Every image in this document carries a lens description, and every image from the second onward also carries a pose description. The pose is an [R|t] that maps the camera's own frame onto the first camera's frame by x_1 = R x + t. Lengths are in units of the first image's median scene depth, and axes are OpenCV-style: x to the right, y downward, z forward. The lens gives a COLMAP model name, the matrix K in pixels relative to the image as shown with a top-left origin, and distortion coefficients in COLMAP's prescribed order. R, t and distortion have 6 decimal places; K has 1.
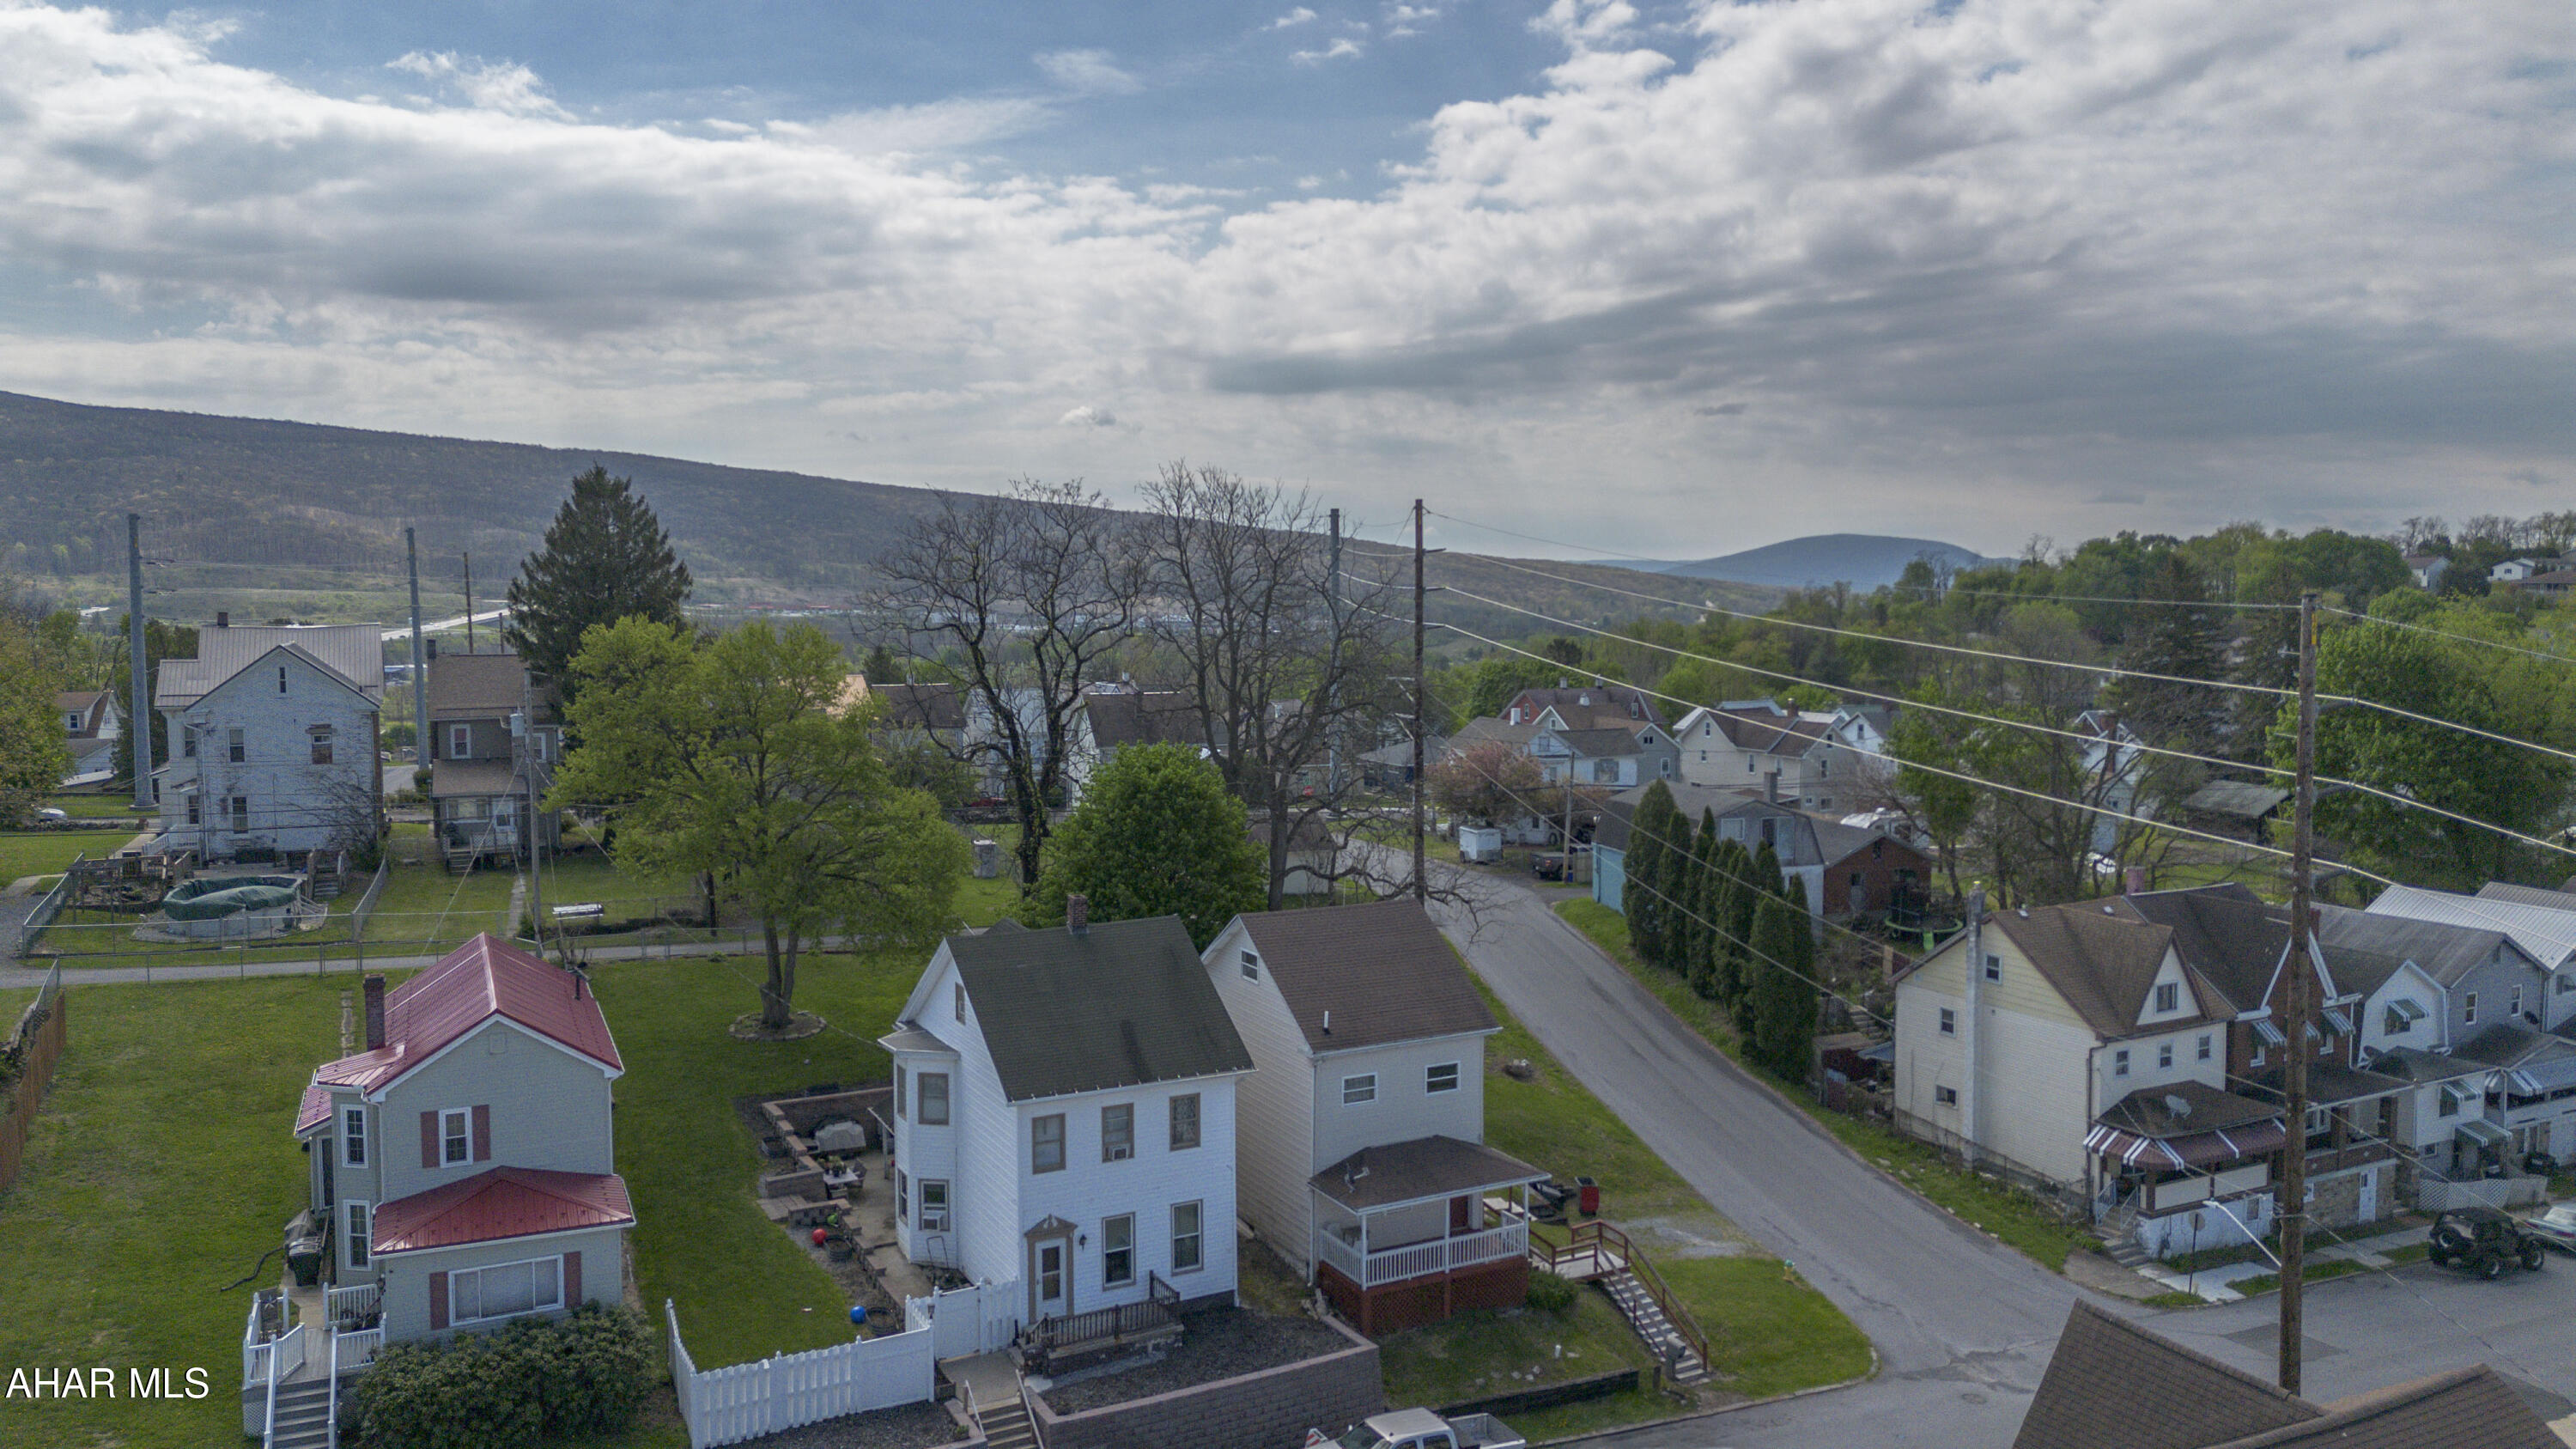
lens RADIAL K [[1833.2, 0, 1282.2], [0, 1833.2, 712.6], [0, 0, 1]] dist [0.070406, -0.058135]
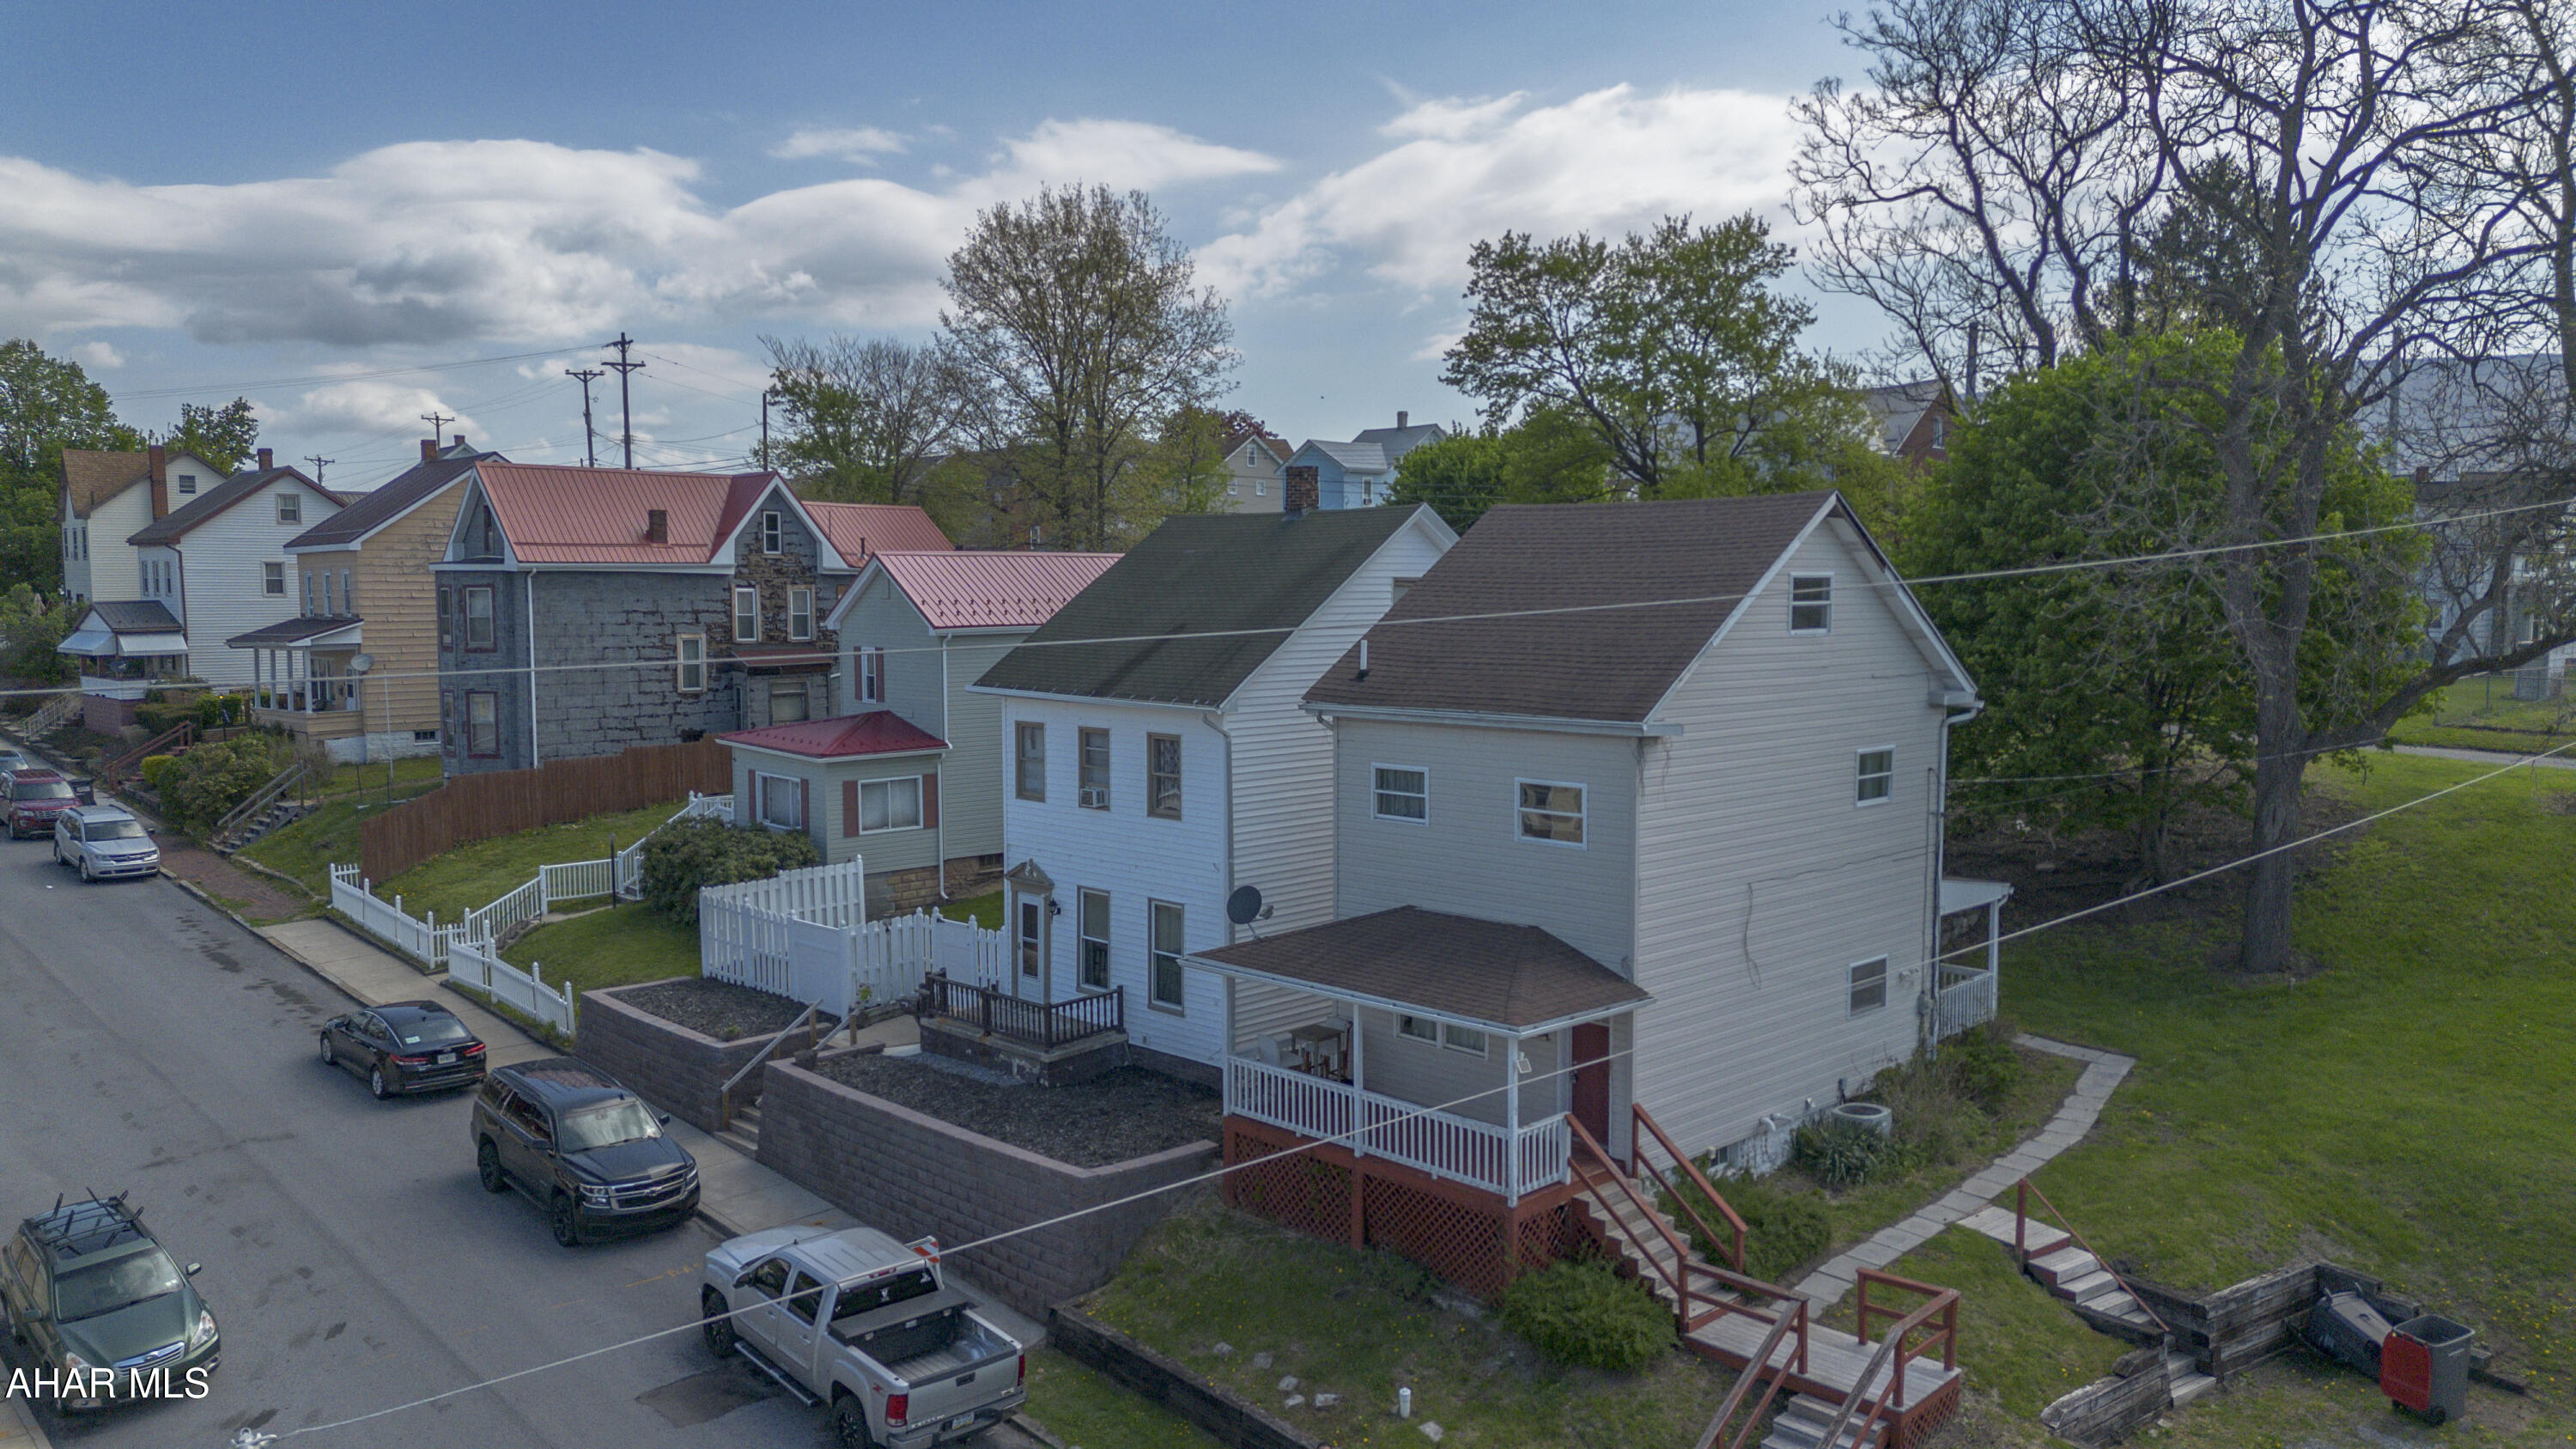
lens RADIAL K [[1833.2, 0, 1283.2], [0, 1833.2, 722.8], [0, 0, 1]] dist [0.070406, -0.058135]
pose [[0.263123, 0.075358, -0.961815, 0.578102], [-0.057723, 0.996388, 0.062275, 0.164718], [0.963034, 0.039133, 0.266523, 0.883652]]
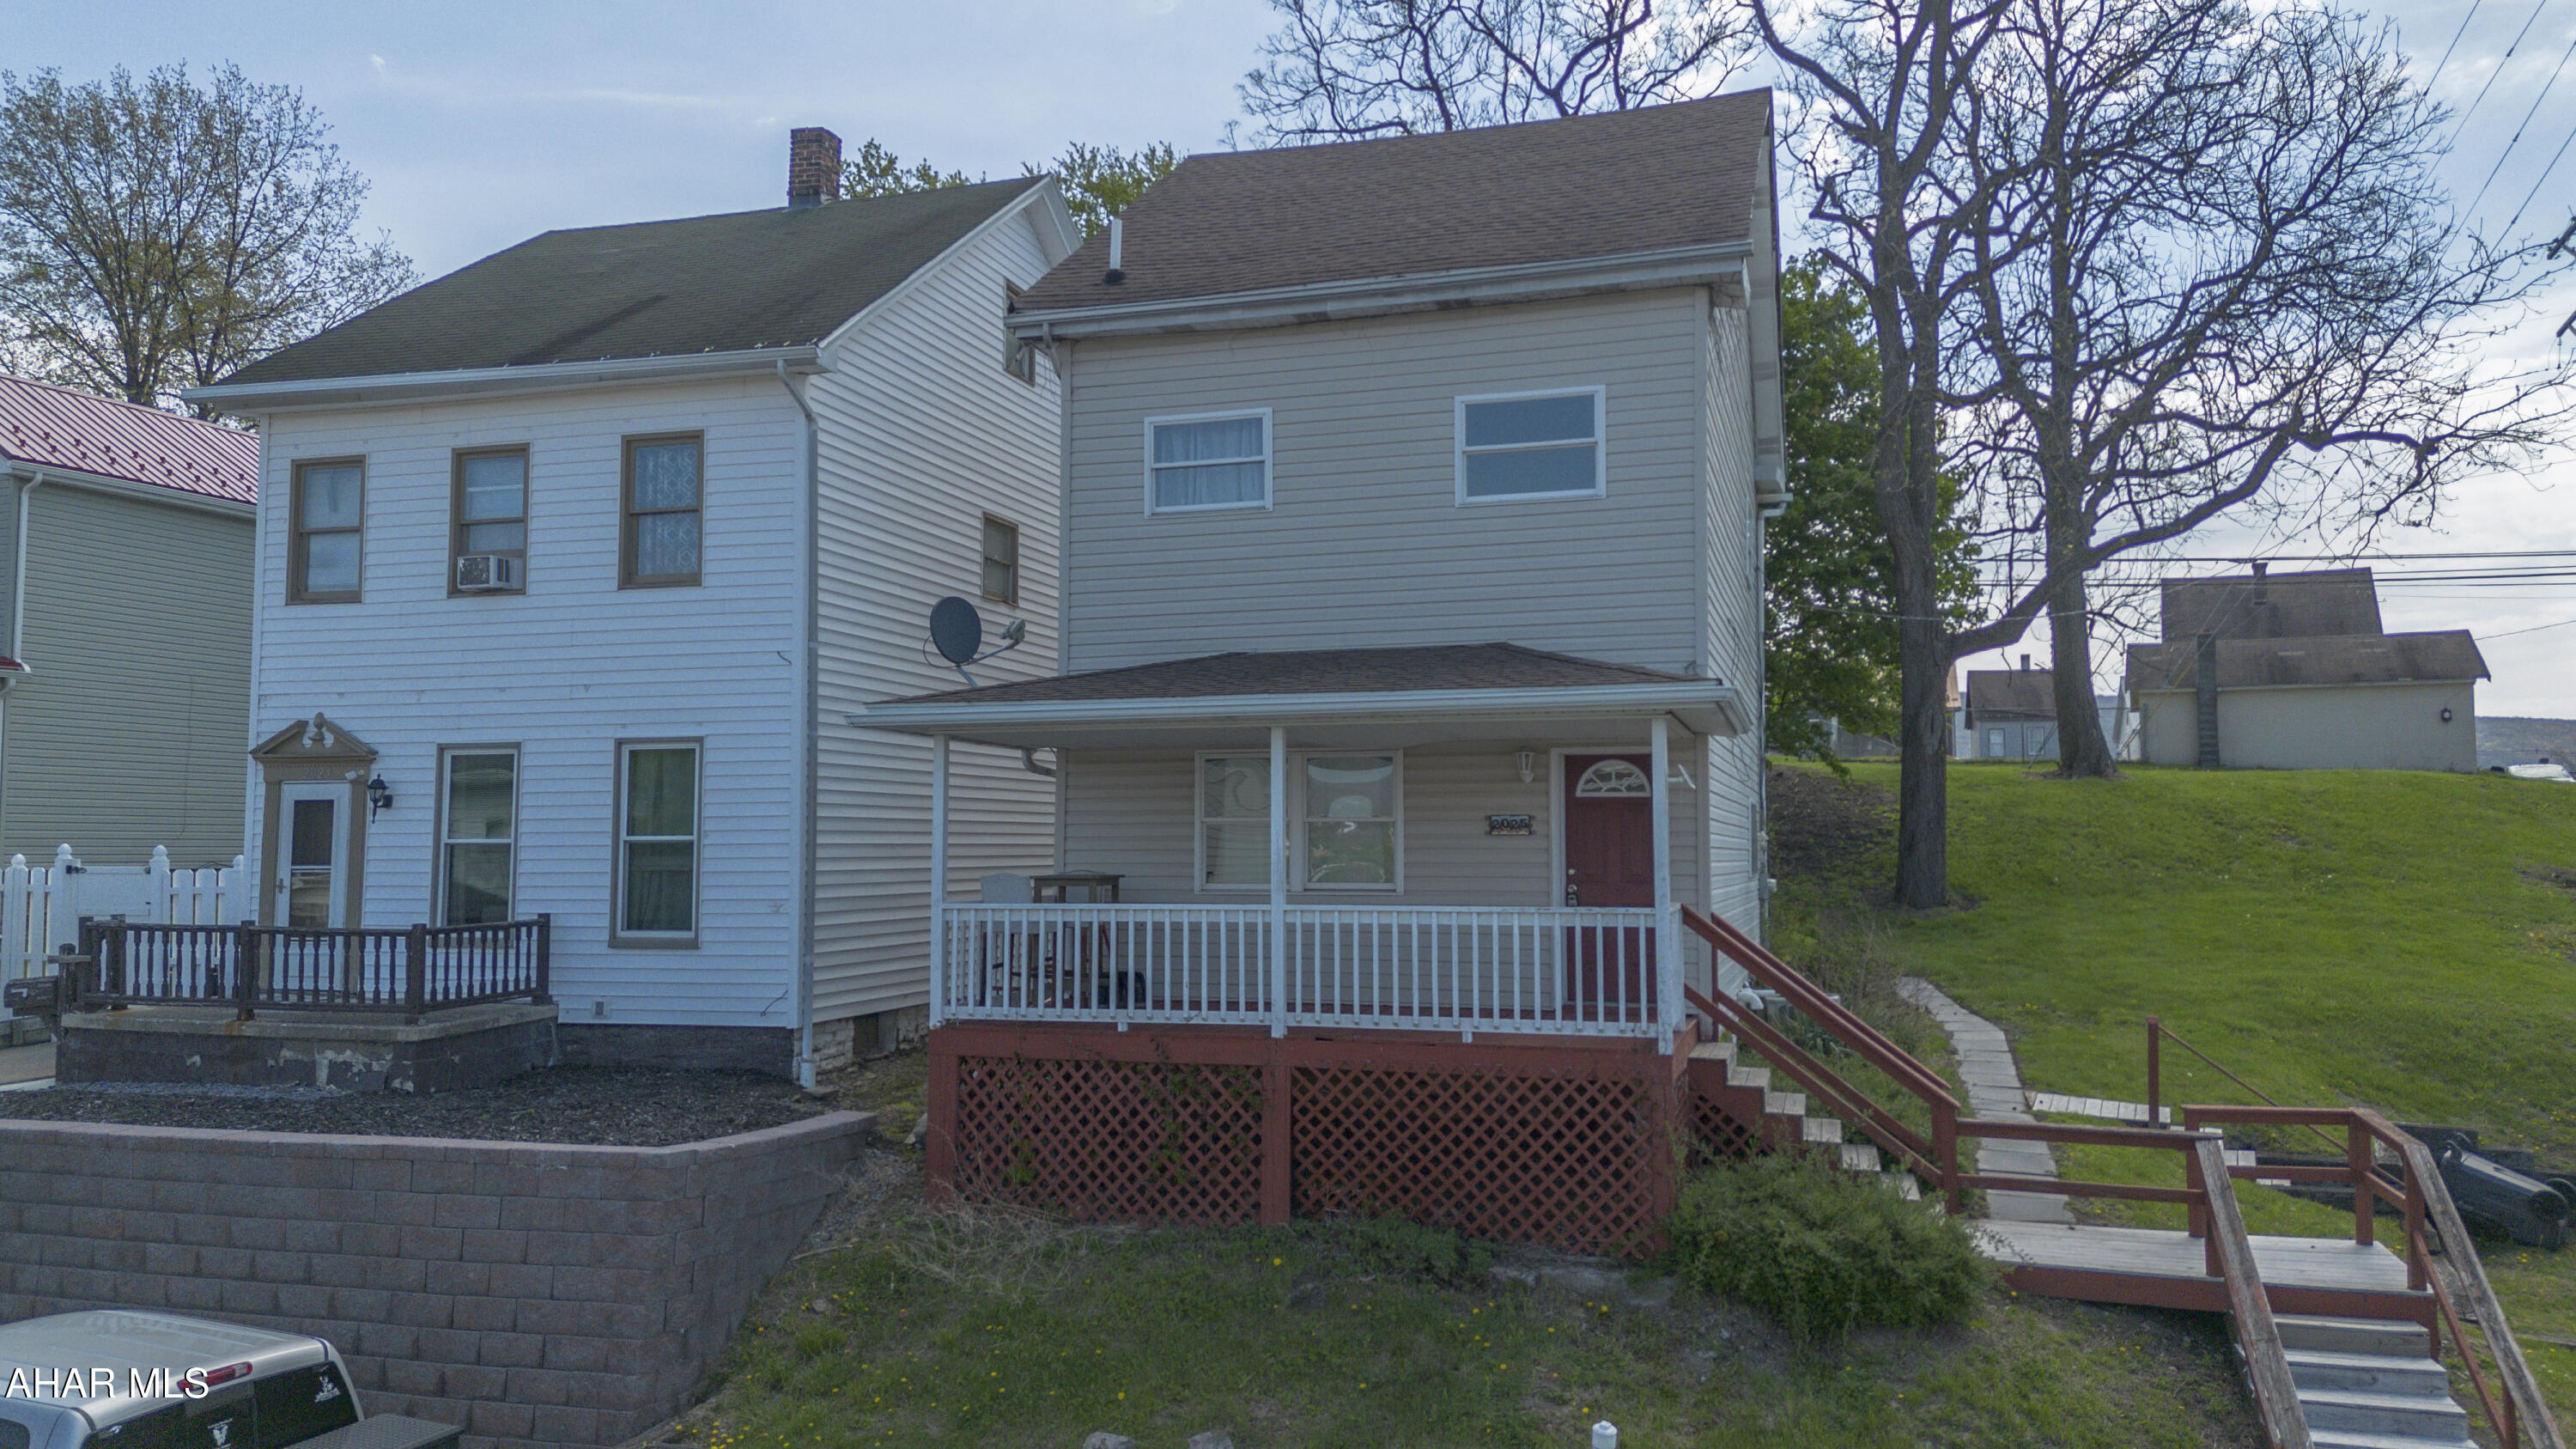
lens RADIAL K [[1833.2, 0, 1299.9], [0, 1833.2, 727.3], [0, 0, 1]] dist [0.070406, -0.058135]
pose [[0.697432, -0.046052, -0.715170, 0.288160], [-0.045887, 0.993016, -0.108692, 0.301556], [0.715181, 0.108622, 0.690447, 0.861397]]
